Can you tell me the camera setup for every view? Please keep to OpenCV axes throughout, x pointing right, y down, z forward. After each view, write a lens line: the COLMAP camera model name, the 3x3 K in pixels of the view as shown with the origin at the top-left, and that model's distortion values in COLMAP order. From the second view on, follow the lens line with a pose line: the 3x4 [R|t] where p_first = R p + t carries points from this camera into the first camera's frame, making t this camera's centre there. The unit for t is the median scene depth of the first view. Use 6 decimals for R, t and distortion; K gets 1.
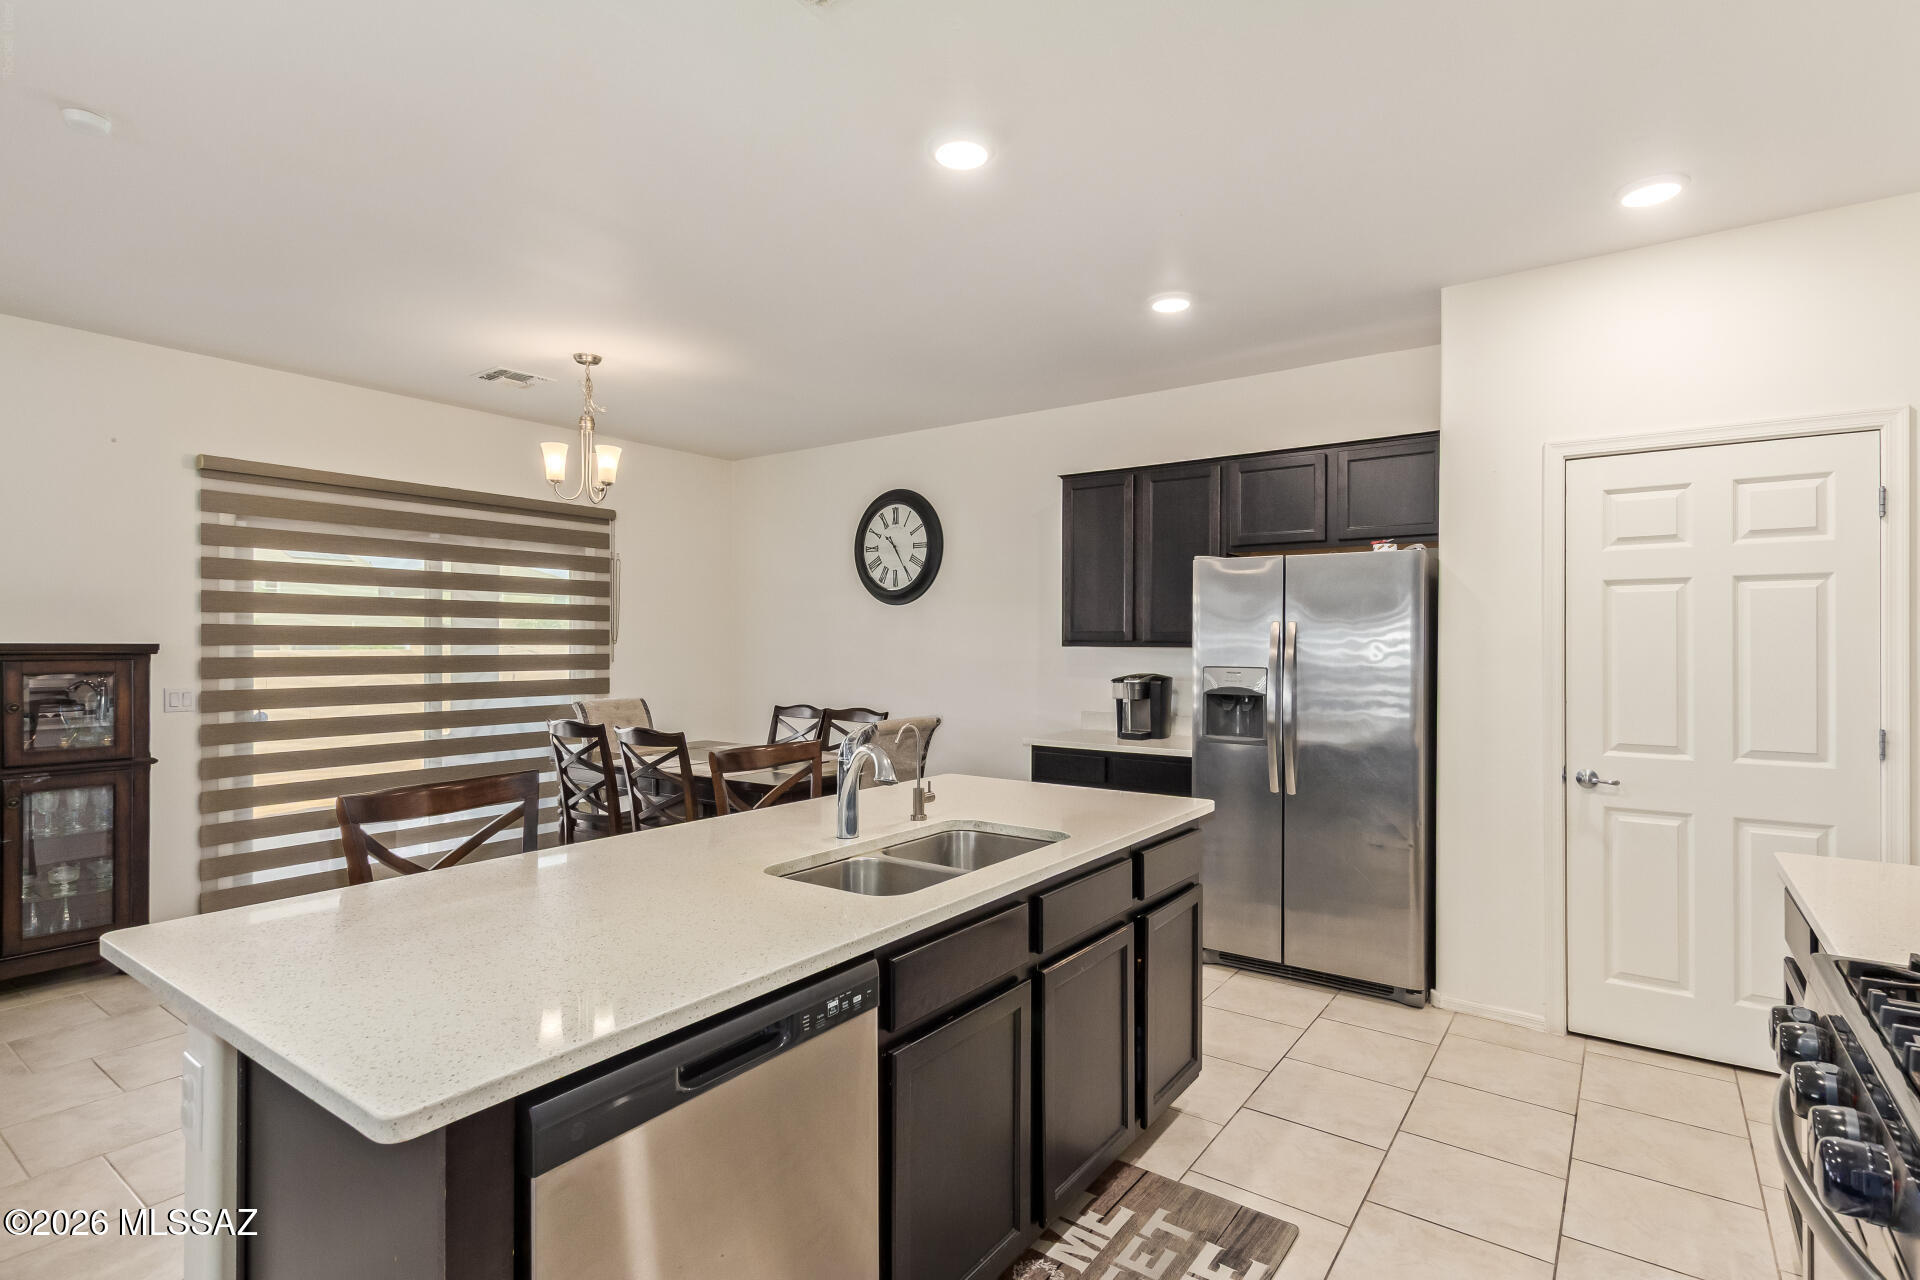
lens RADIAL K [[930.7, 0, 1000.2], [0, 930.7, 638.6], [0, 0, 1]] dist [-0.000356, -0.001048]
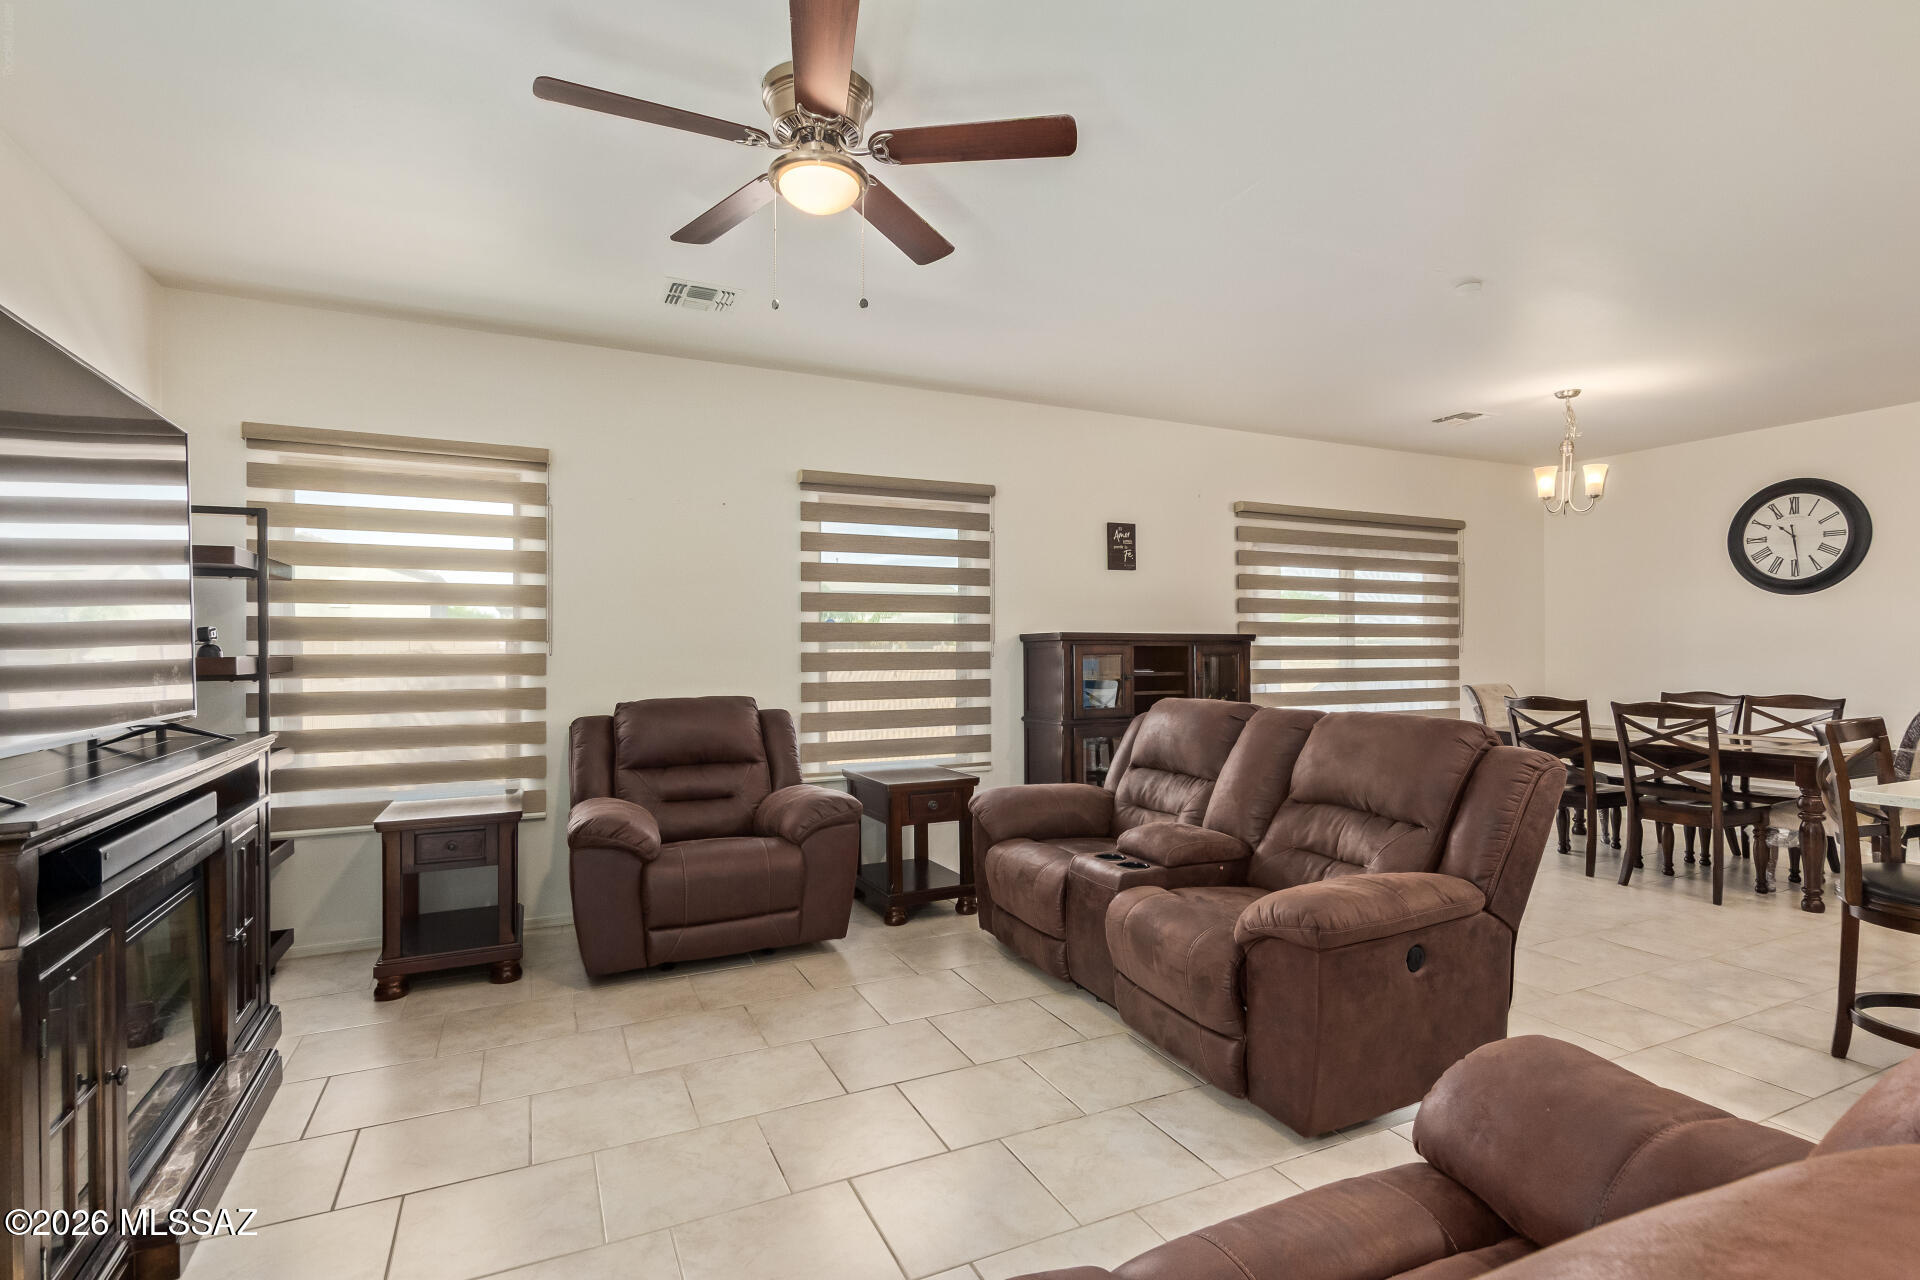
lens RADIAL K [[913.7, 0, 967.6], [0, 913.7, 638.2], [0, 0, 1]] dist [0.038022, -0.020416]
pose [[0.868167, -0.007685, -0.496213, -0.522907], [0.004279, 0.999959, -0.007999, 0.019444], [0.496254, 0.004821, 0.868164, -0.406558]]
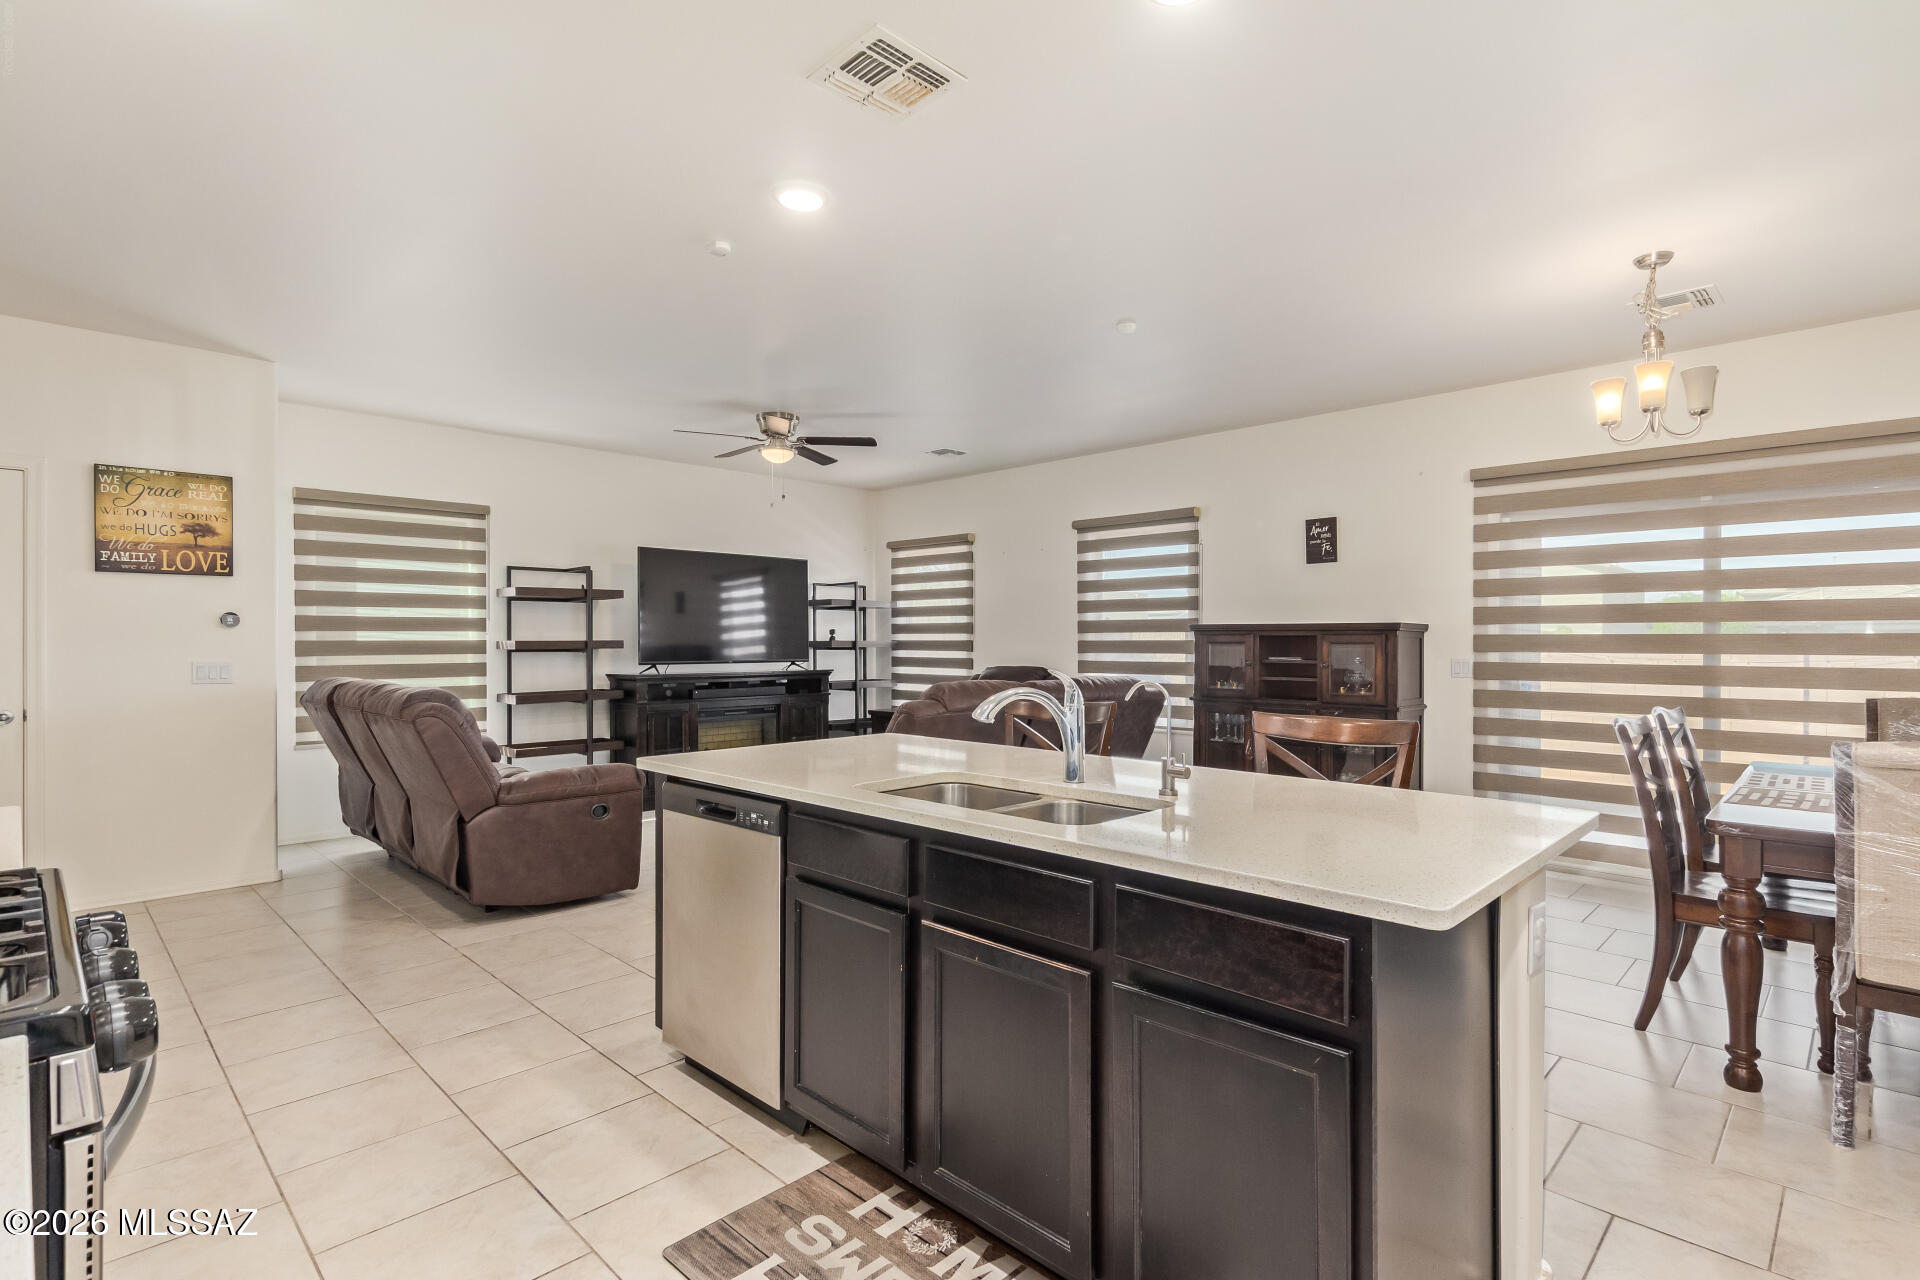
lens RADIAL K [[913.7, 0, 967.6], [0, 913.7, 638.2], [0, 0, 1]] dist [0.038022, -0.020416]
pose [[-0.170348, -0.002222, -0.985381, 0.450691], [0.002827, 0.999992, -0.002743, 0.026688], [0.985380, -0.003253, -0.170341, 0.545360]]
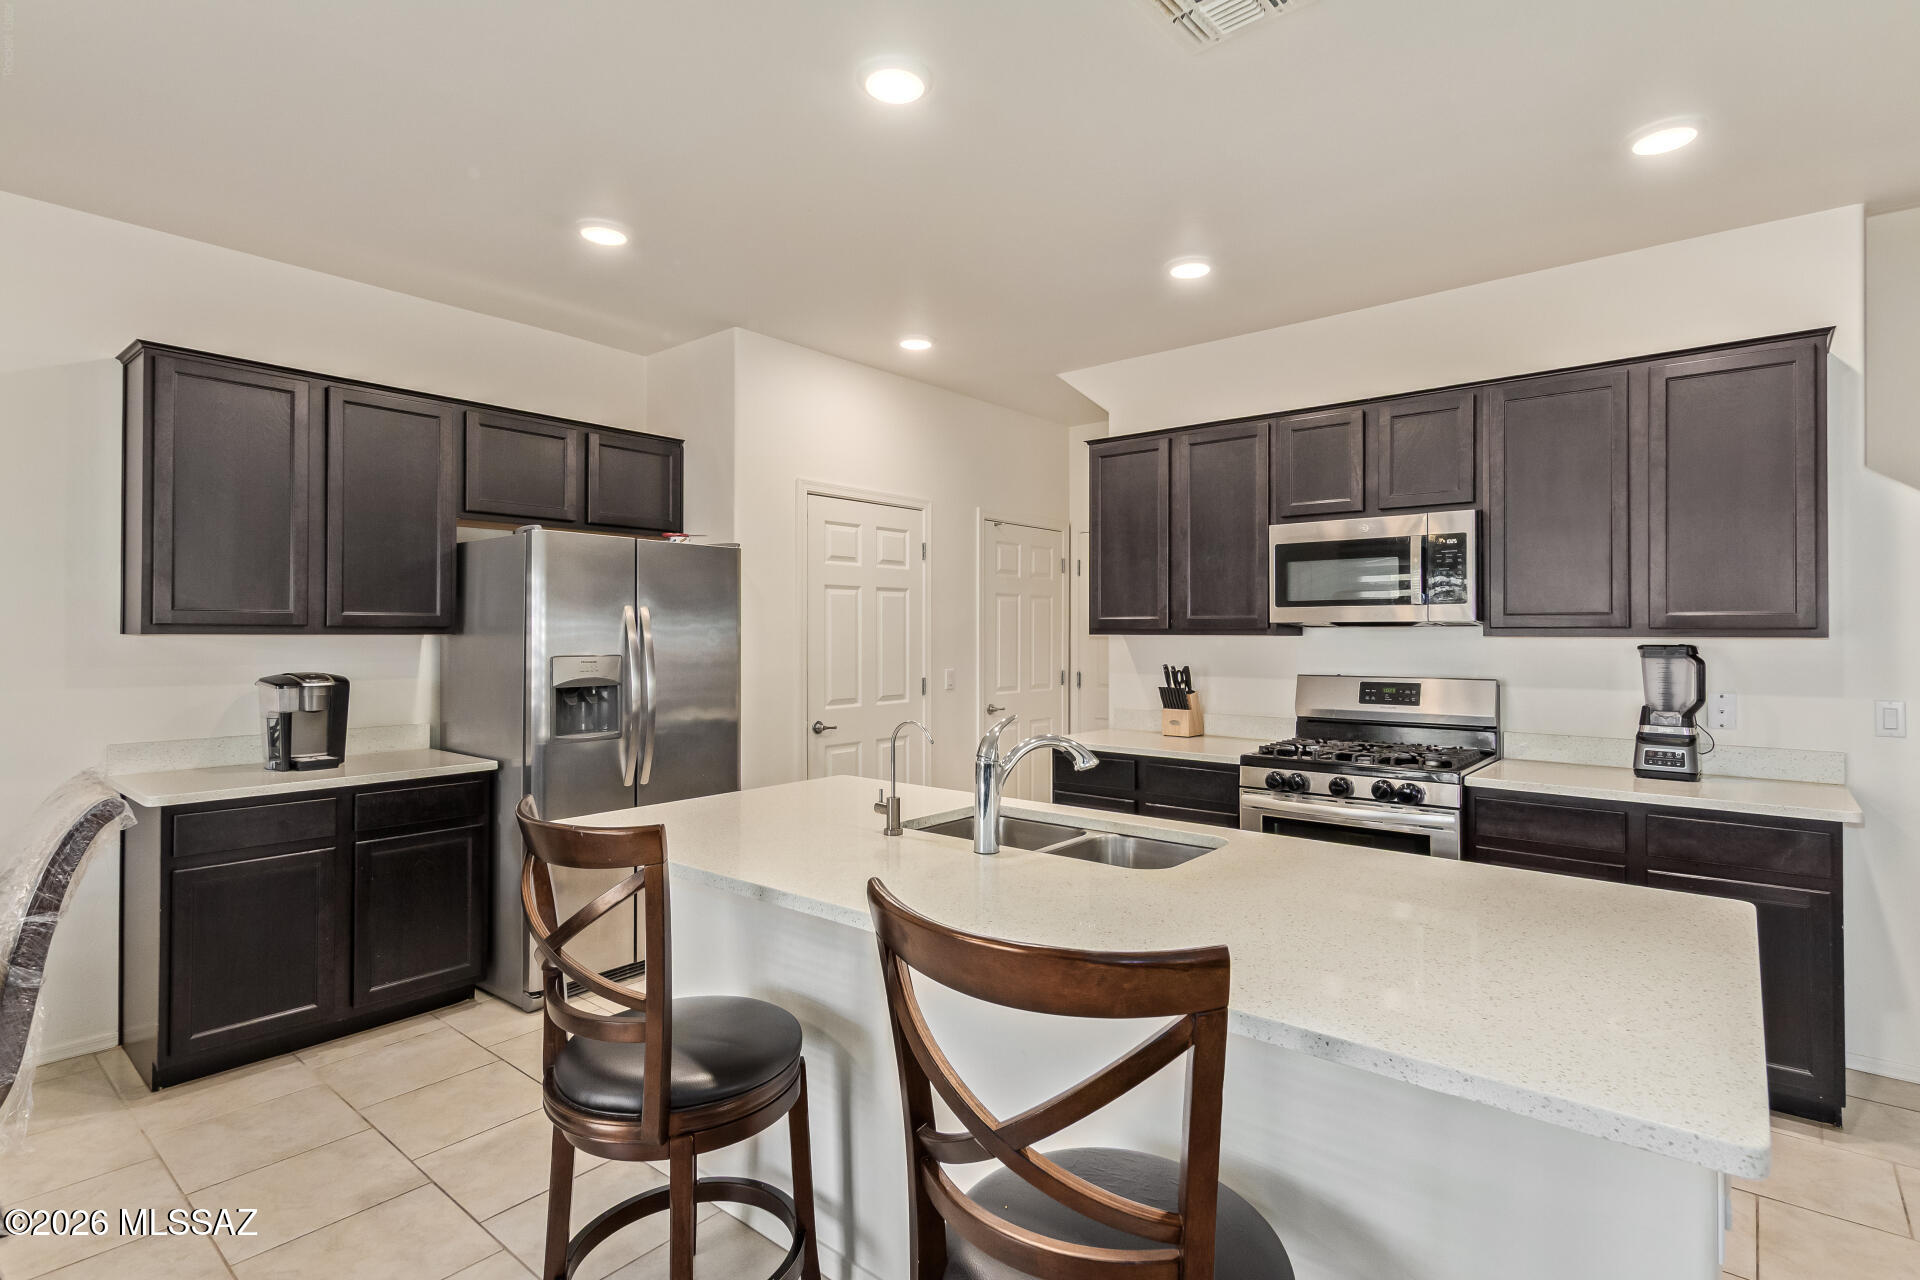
lens RADIAL K [[938.8, 0, 966.4], [0, 938.8, 623.8], [0, 0, 1]] dist [0.037973, -0.017828]
pose [[0.077868, 0.006771, 0.996941, -0.549096], [-0.005075, 0.999967, -0.006395, 0.003087], [-0.996951, -0.004562, 0.077899, 0.491636]]
